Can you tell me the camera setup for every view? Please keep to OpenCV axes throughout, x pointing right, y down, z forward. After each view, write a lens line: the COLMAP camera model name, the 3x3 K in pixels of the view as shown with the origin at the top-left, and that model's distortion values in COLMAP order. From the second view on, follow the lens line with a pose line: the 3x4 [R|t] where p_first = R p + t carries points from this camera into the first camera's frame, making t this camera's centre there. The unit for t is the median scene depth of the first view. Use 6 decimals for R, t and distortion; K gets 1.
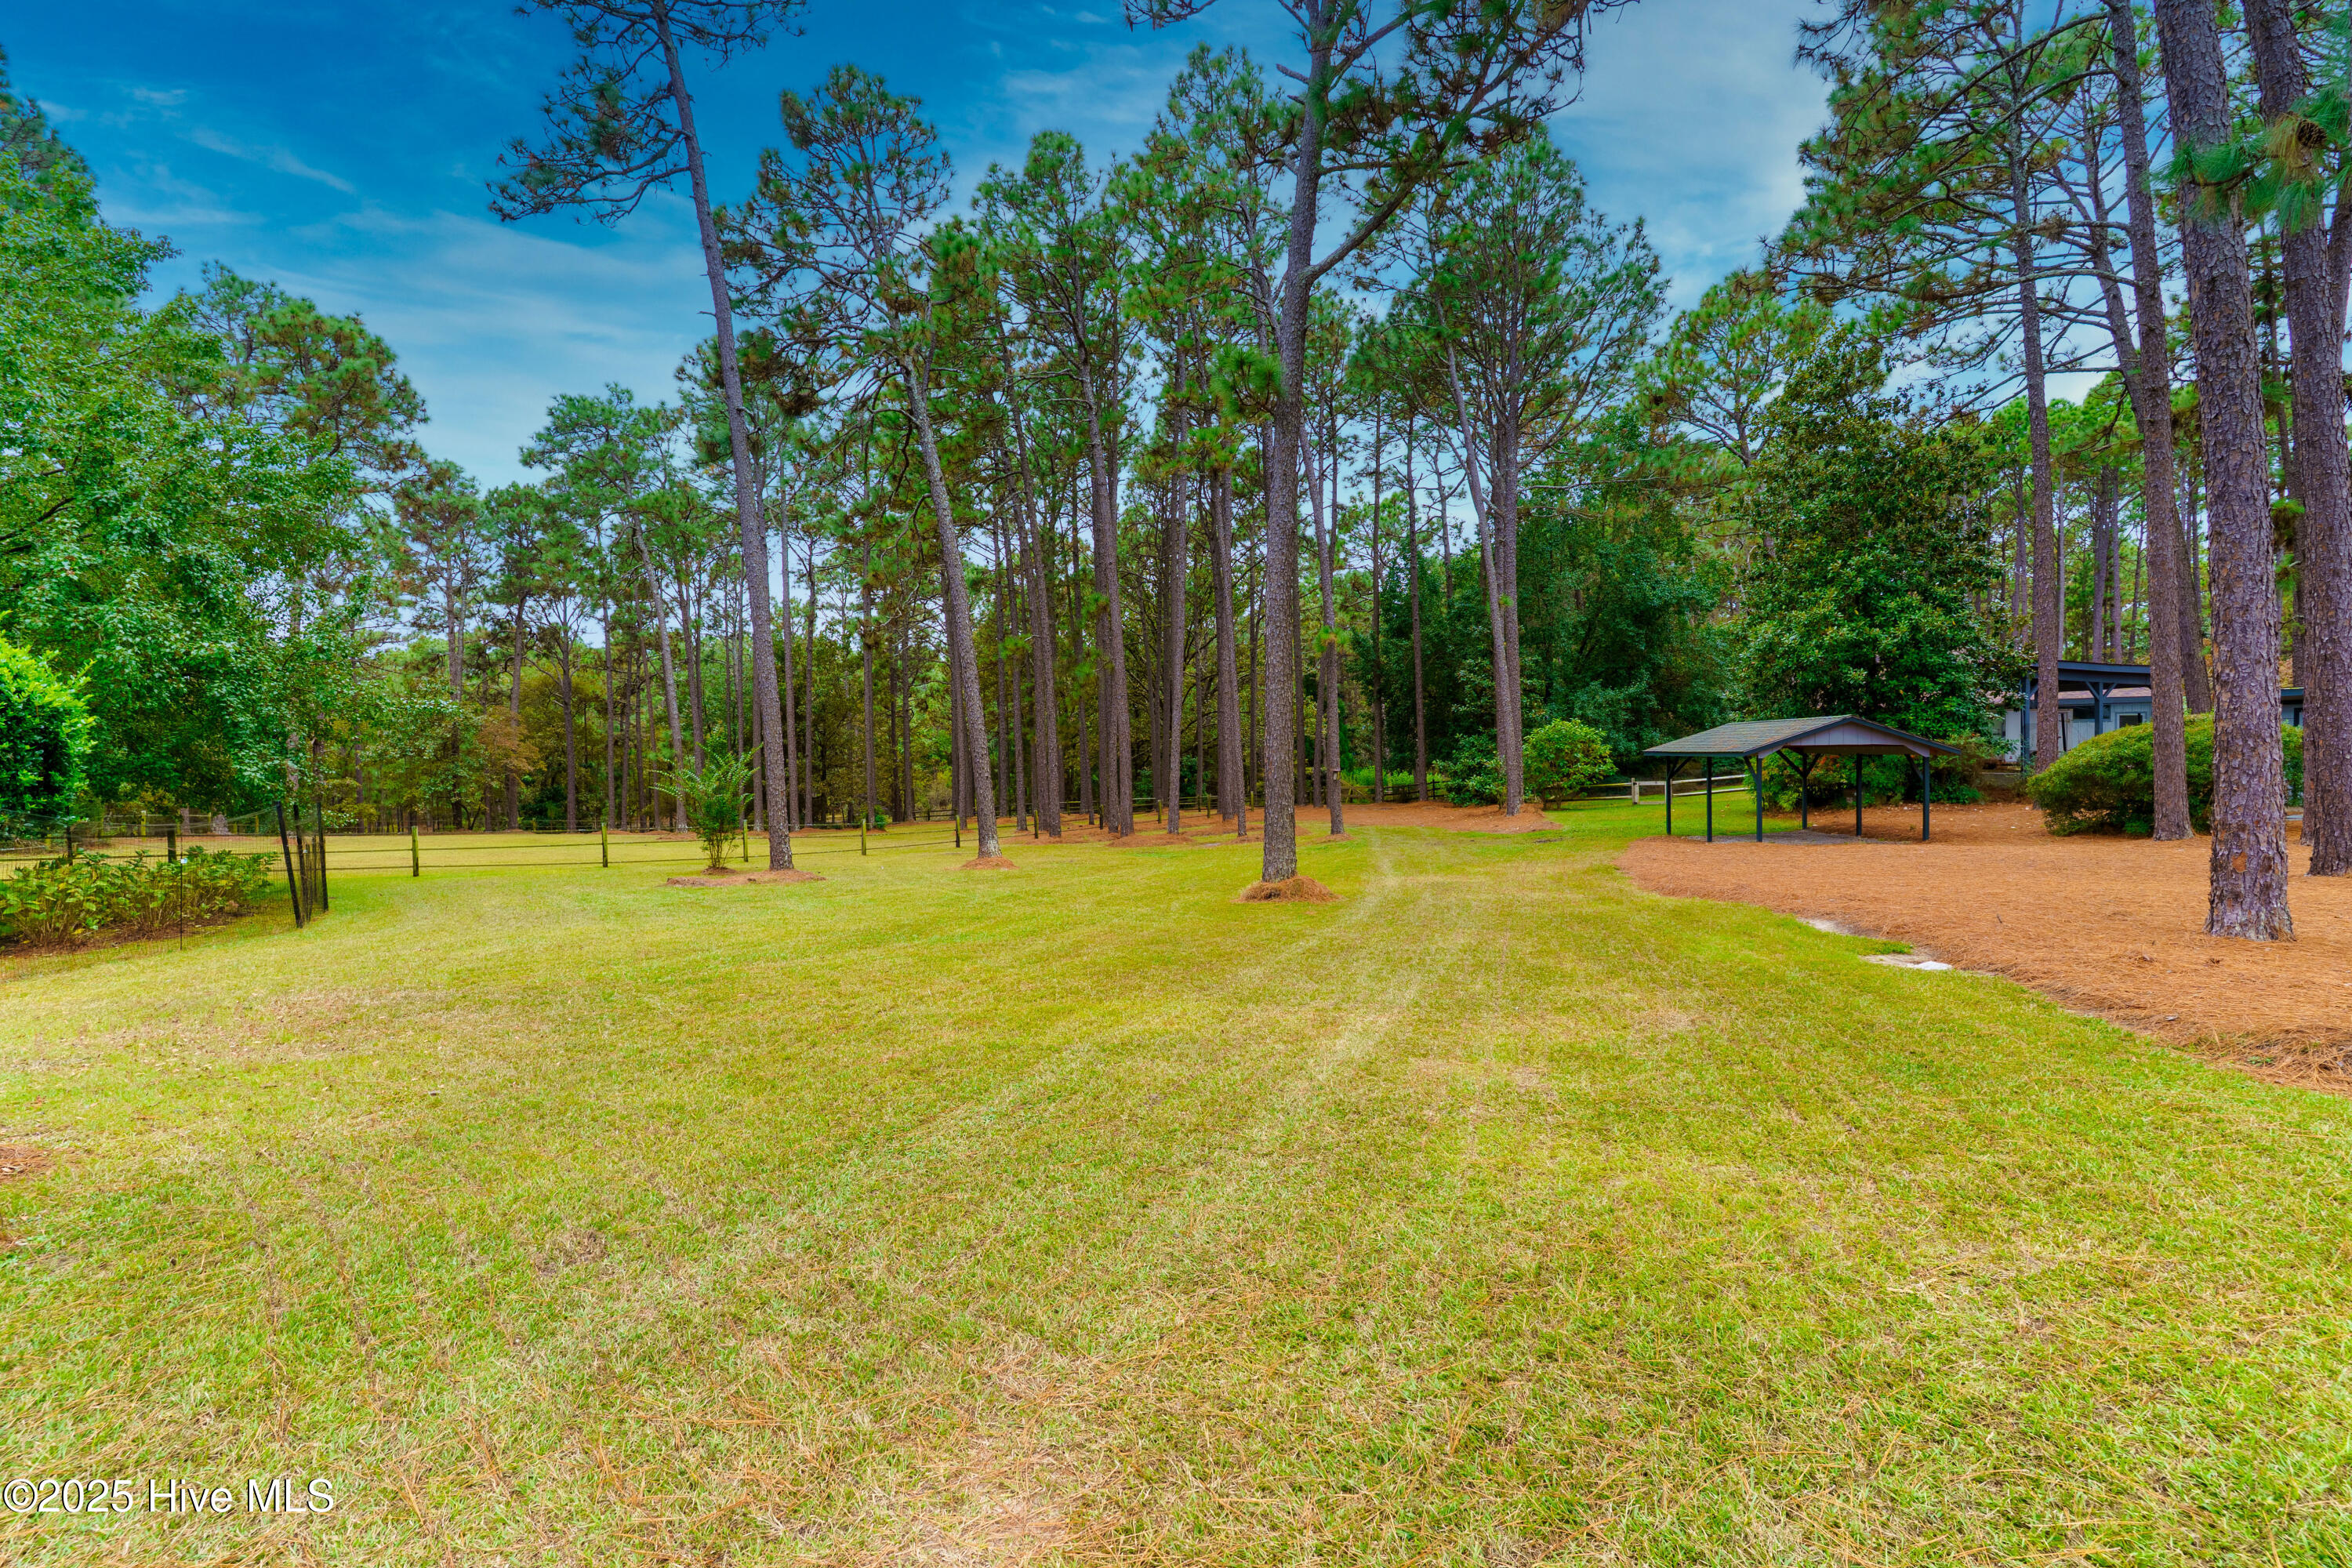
lens RADIAL K [[1140.7, 0, 1175.7], [0, 1140.7, 780.8], [0, 0, 1]] dist [-0.003049, -0.000365]
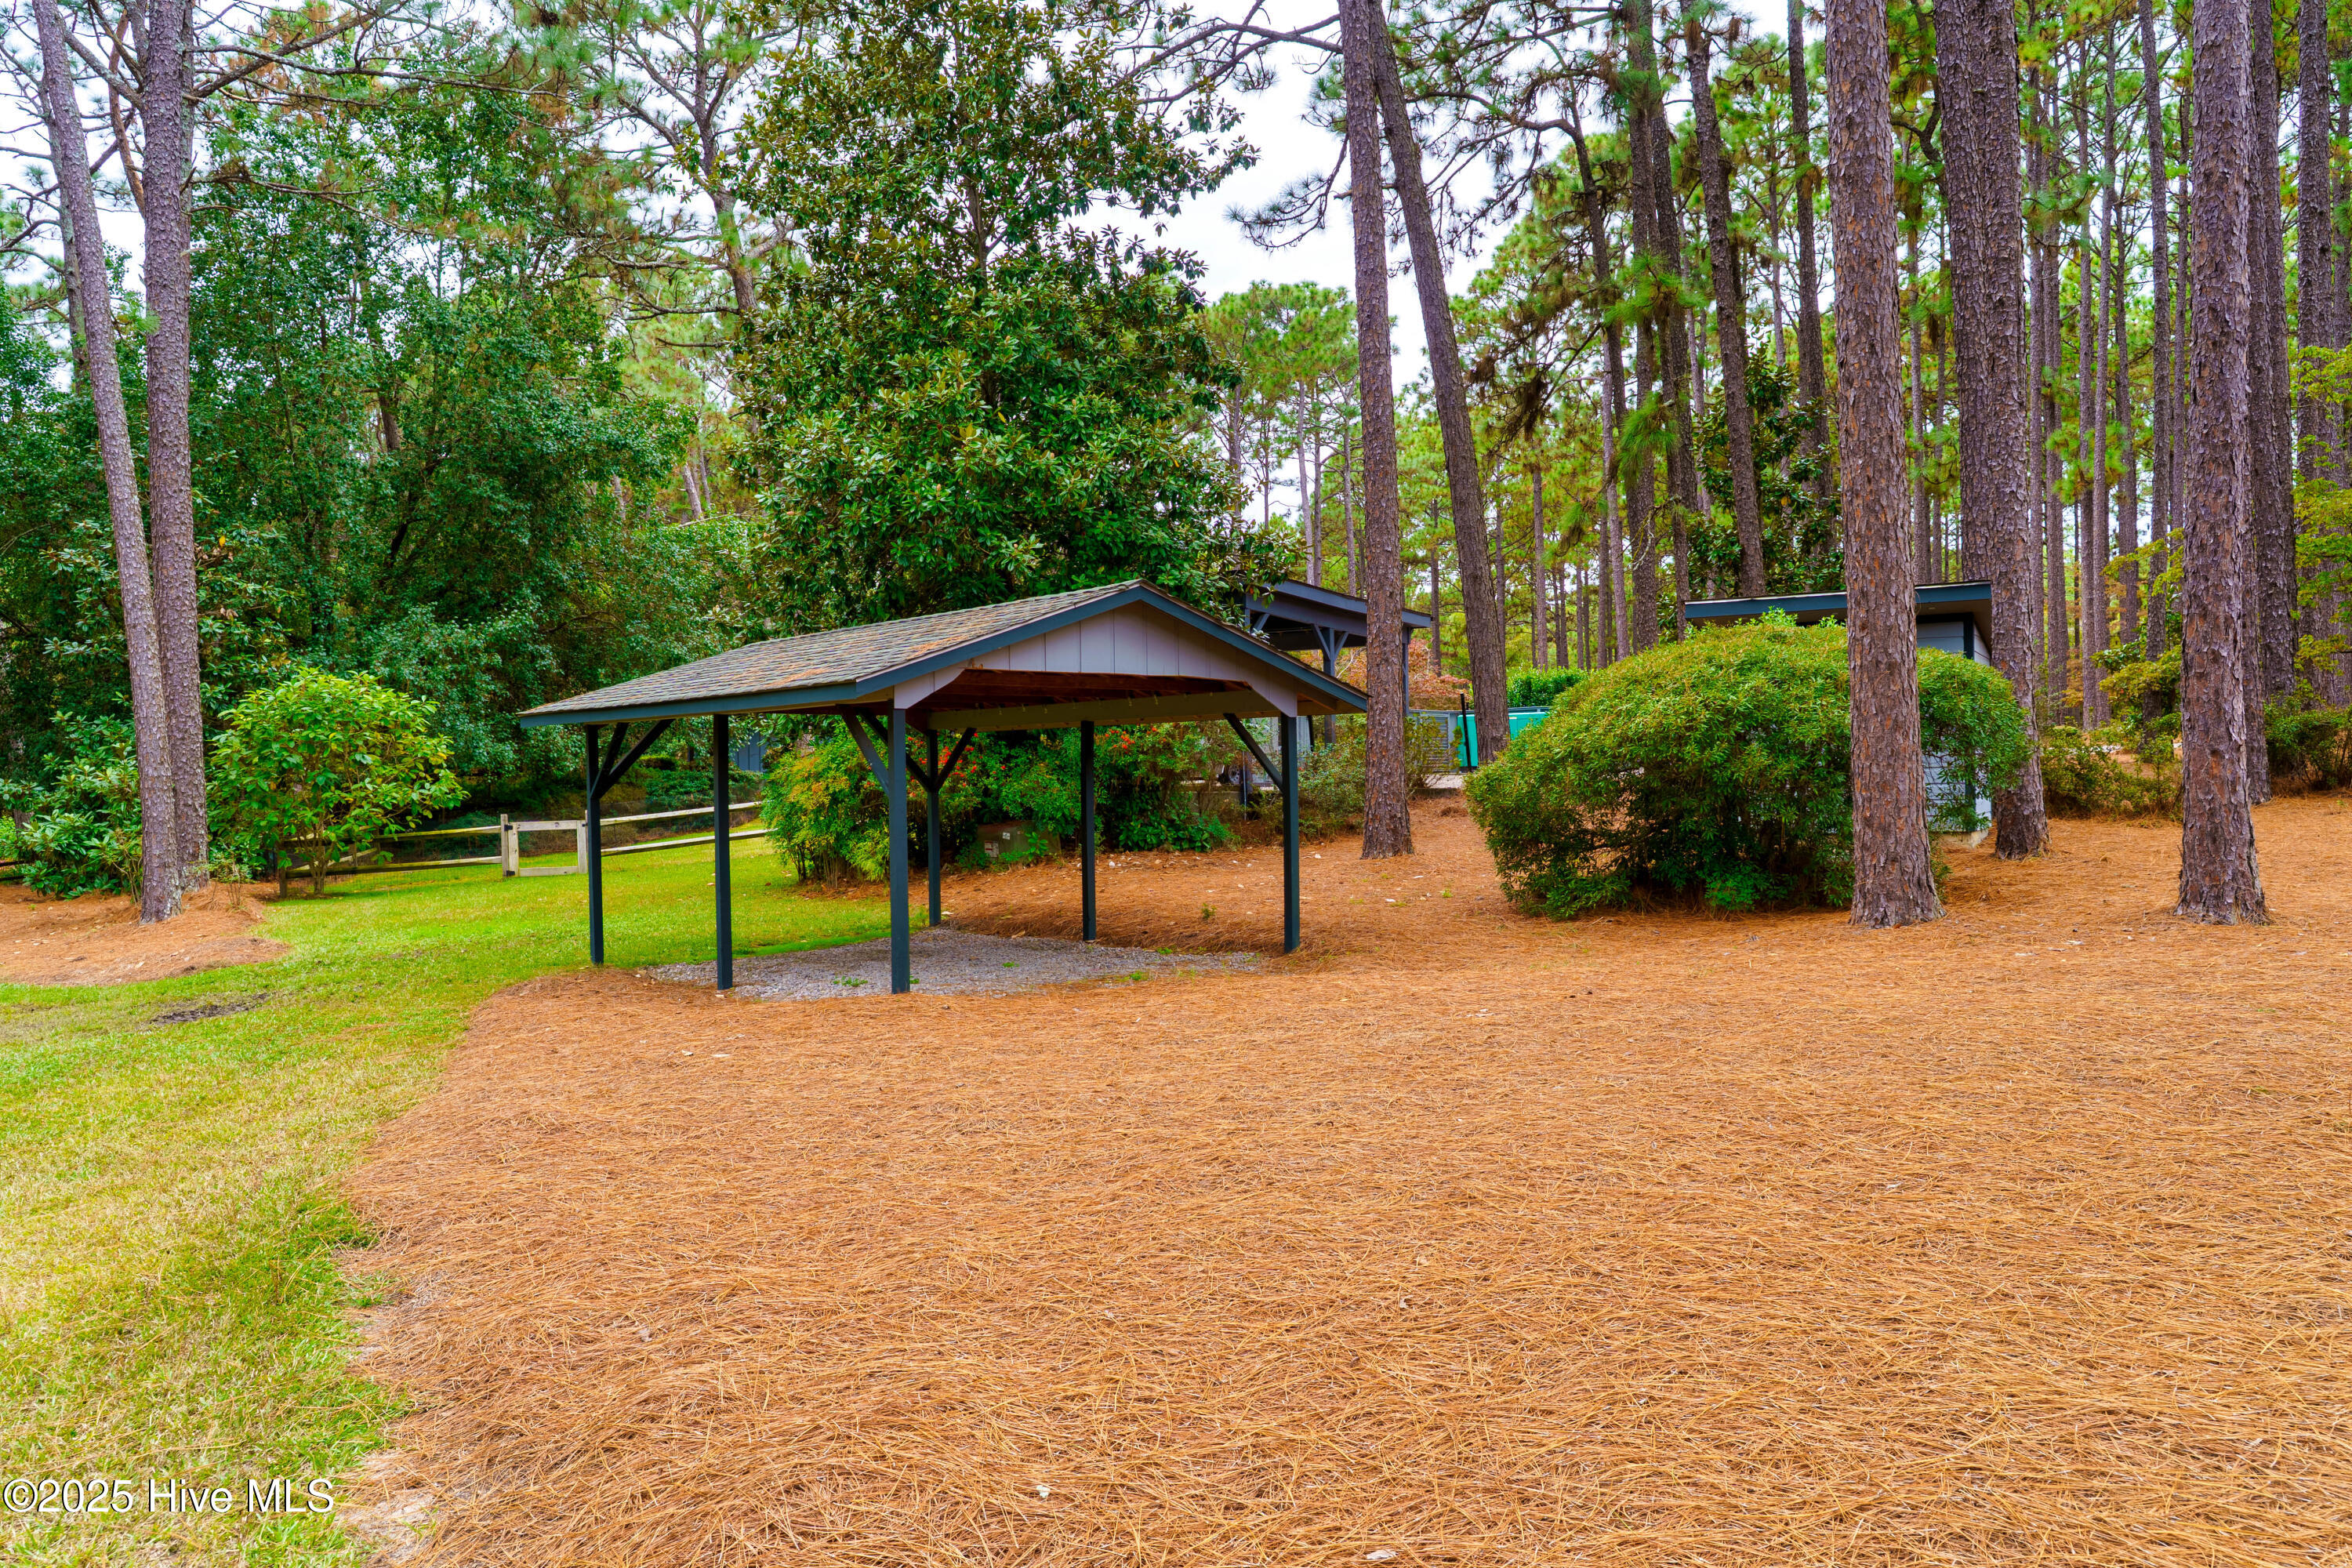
lens RADIAL K [[1705.6, 0, 1176.0], [0, 1705.6, 795.6], [0, 0, 1]] dist [-0.008110, -0.002987]
pose [[0.733141, -0.002604, 0.680072, 0.161848], [0.021568, 0.999579, -0.019424, 0.008716], [-0.679734, 0.028908, 0.732888, 0.385073]]
